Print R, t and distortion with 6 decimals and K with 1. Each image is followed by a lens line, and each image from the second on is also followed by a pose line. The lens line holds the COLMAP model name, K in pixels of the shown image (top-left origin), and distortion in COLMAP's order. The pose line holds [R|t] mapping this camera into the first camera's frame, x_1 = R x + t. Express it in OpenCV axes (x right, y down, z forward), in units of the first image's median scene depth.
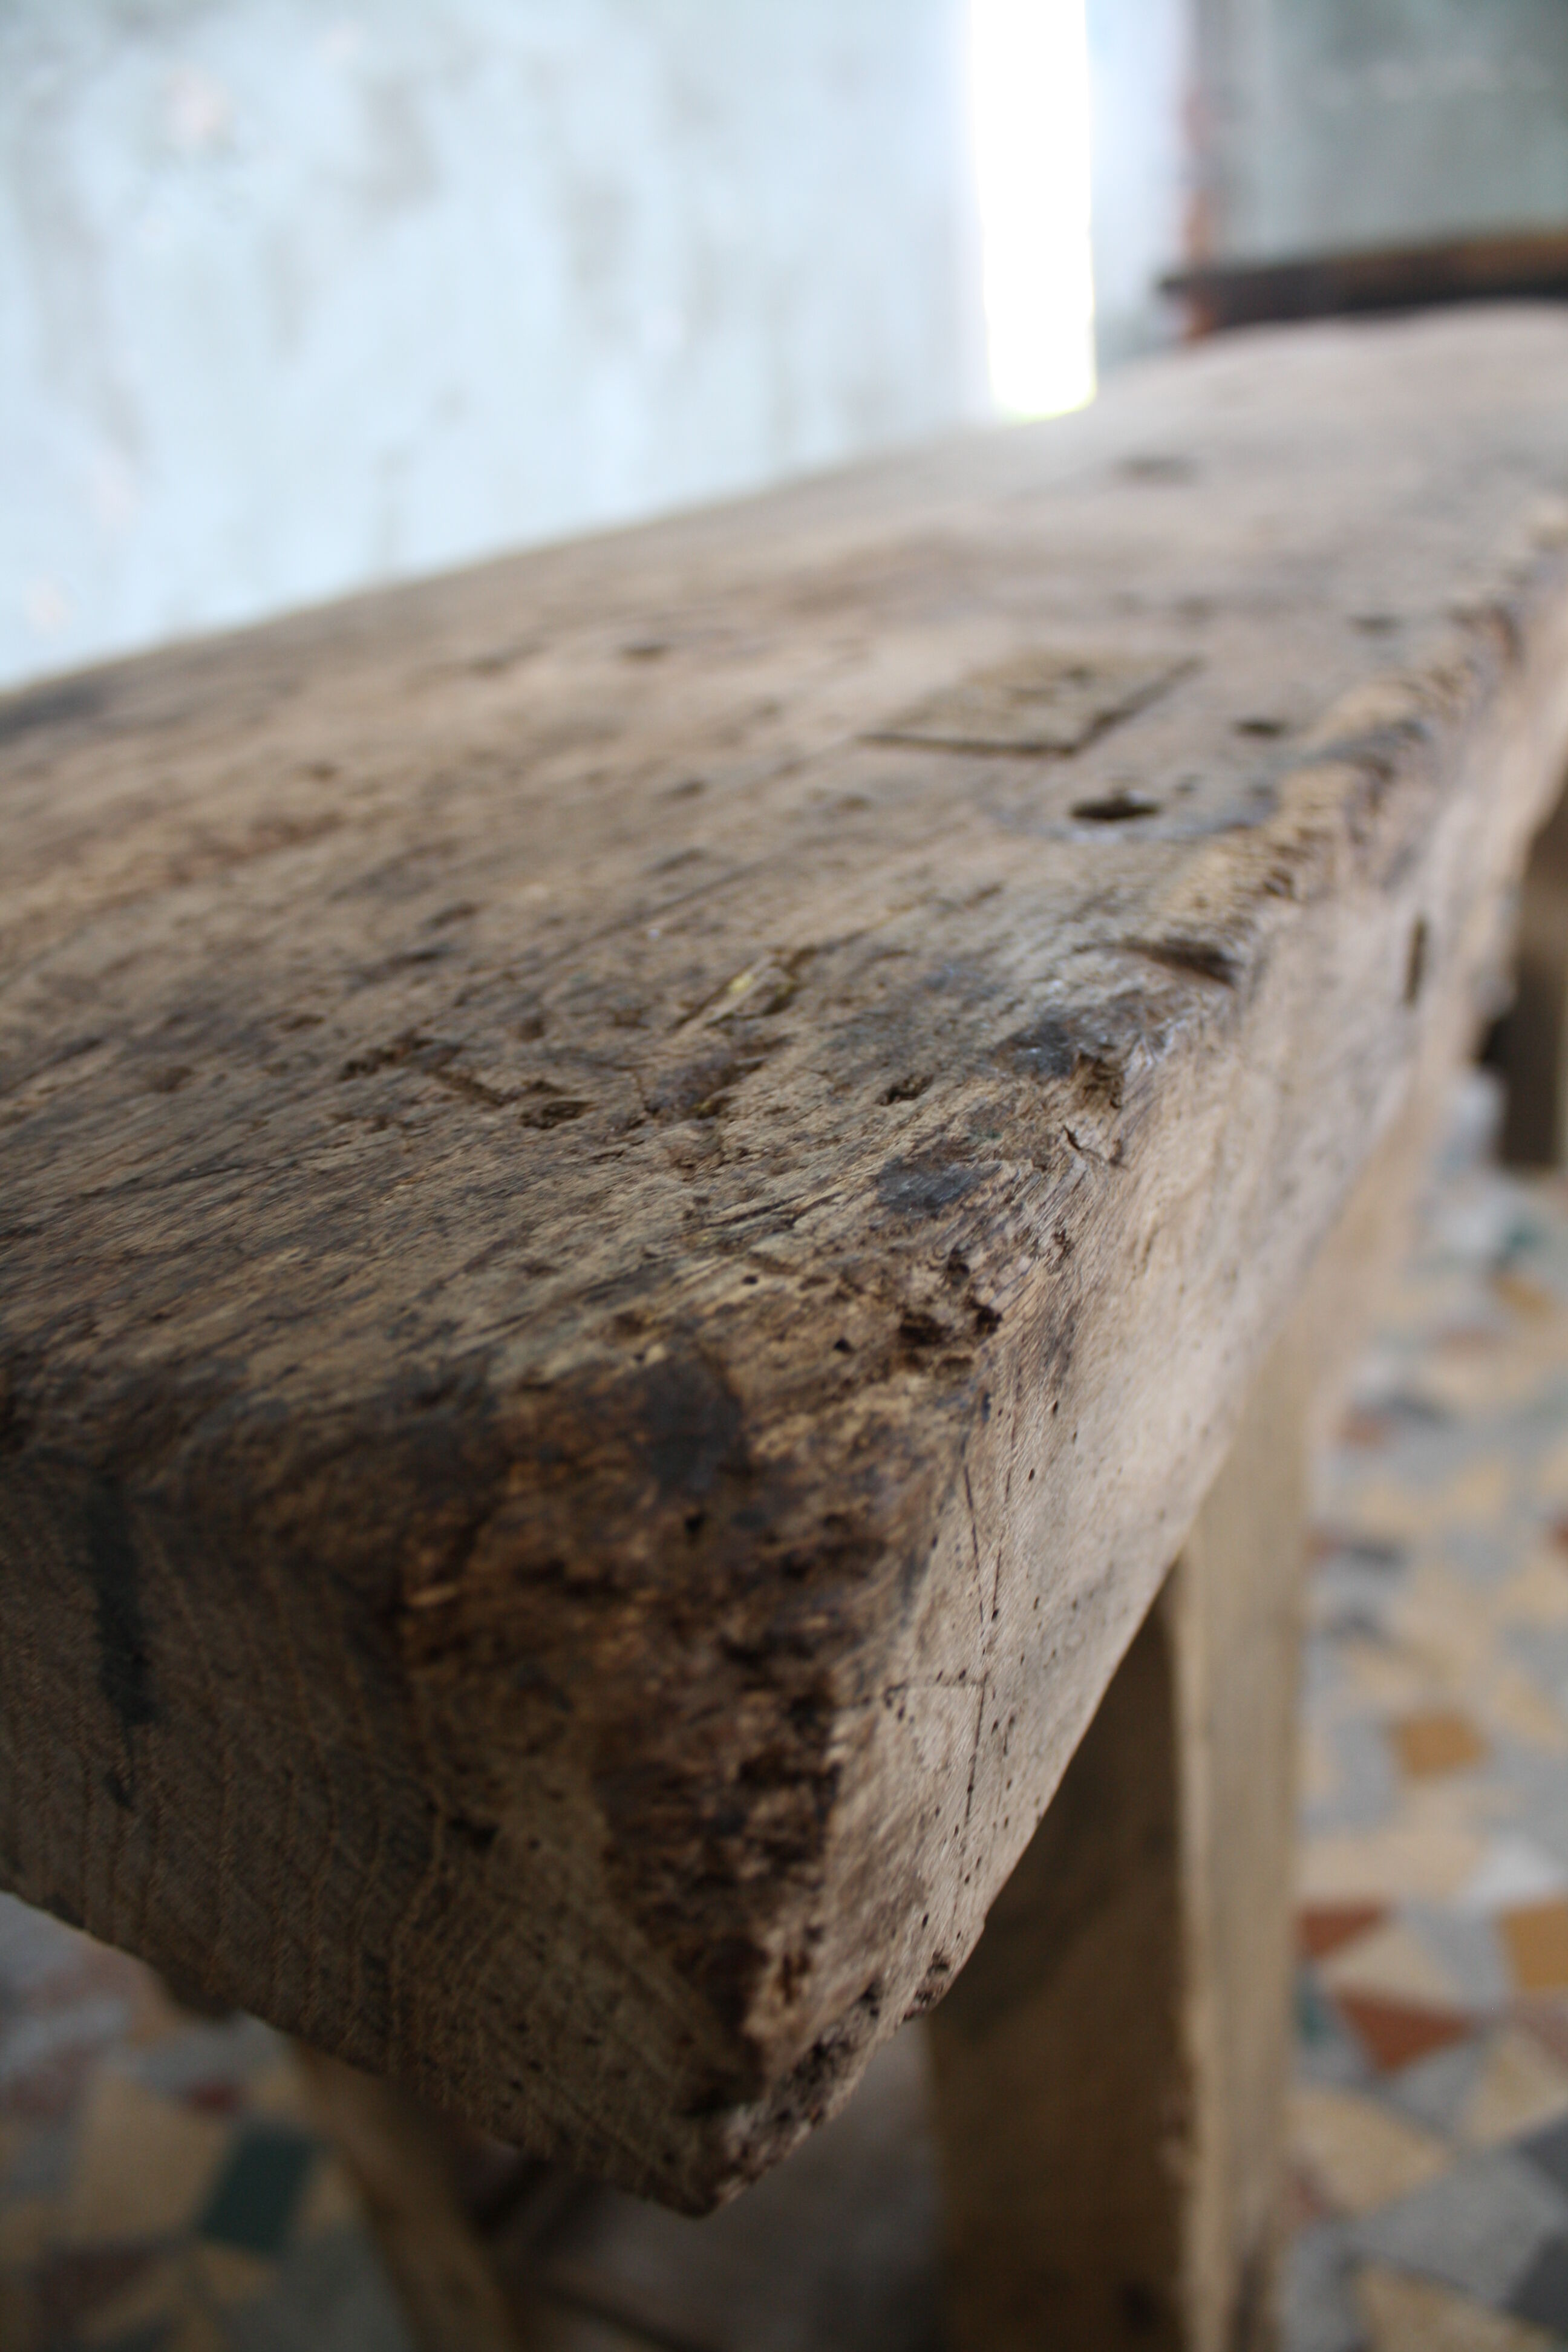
lens RADIAL K [[1895.9, 0, 833.4], [0, 1895.9, 1200.3], [0, 0, 1]] dist [-0.174116, 0.144549]
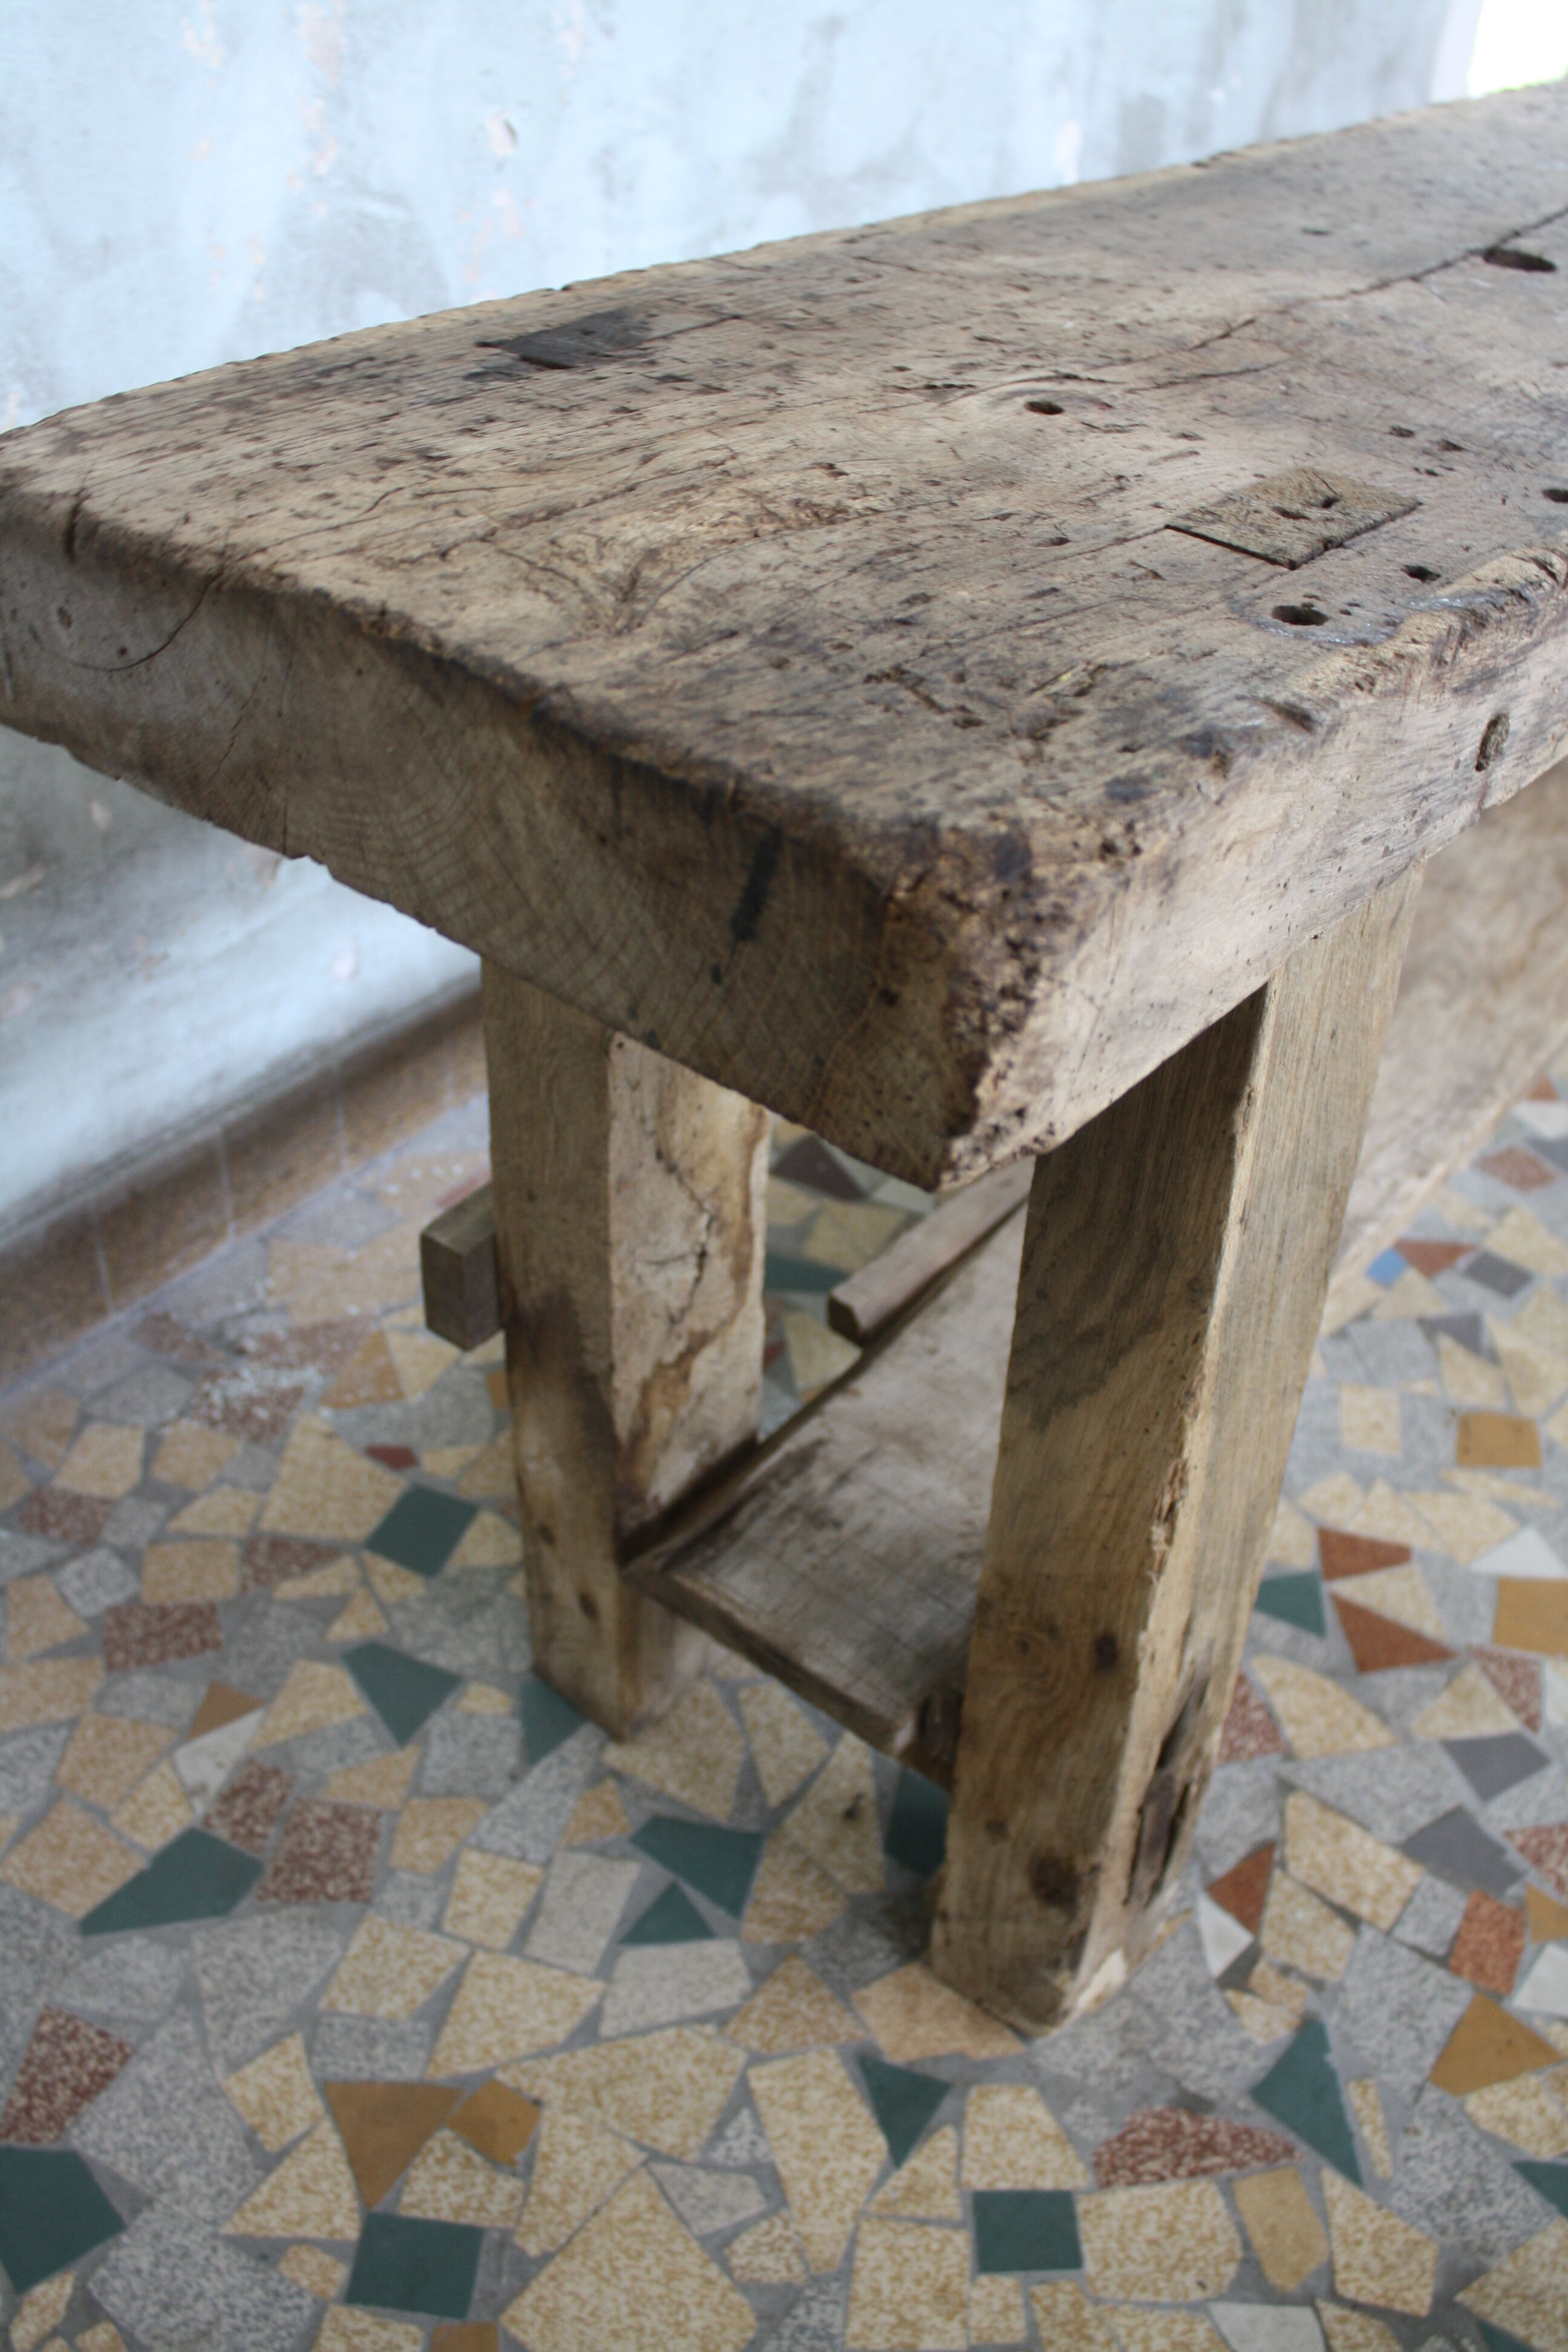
lens RADIAL K [[2128.0, 0, 789.6], [0, 2128.0, 1151.7], [0, 0, 1]] dist [-0.151887, 0.142102]
pose [[0.966014, 0.237474, -0.102095, 0.016160], [-0.218823, 0.961533, 0.166047, 0.064694], [0.137599, -0.138063, 0.980819, -1.374213]]
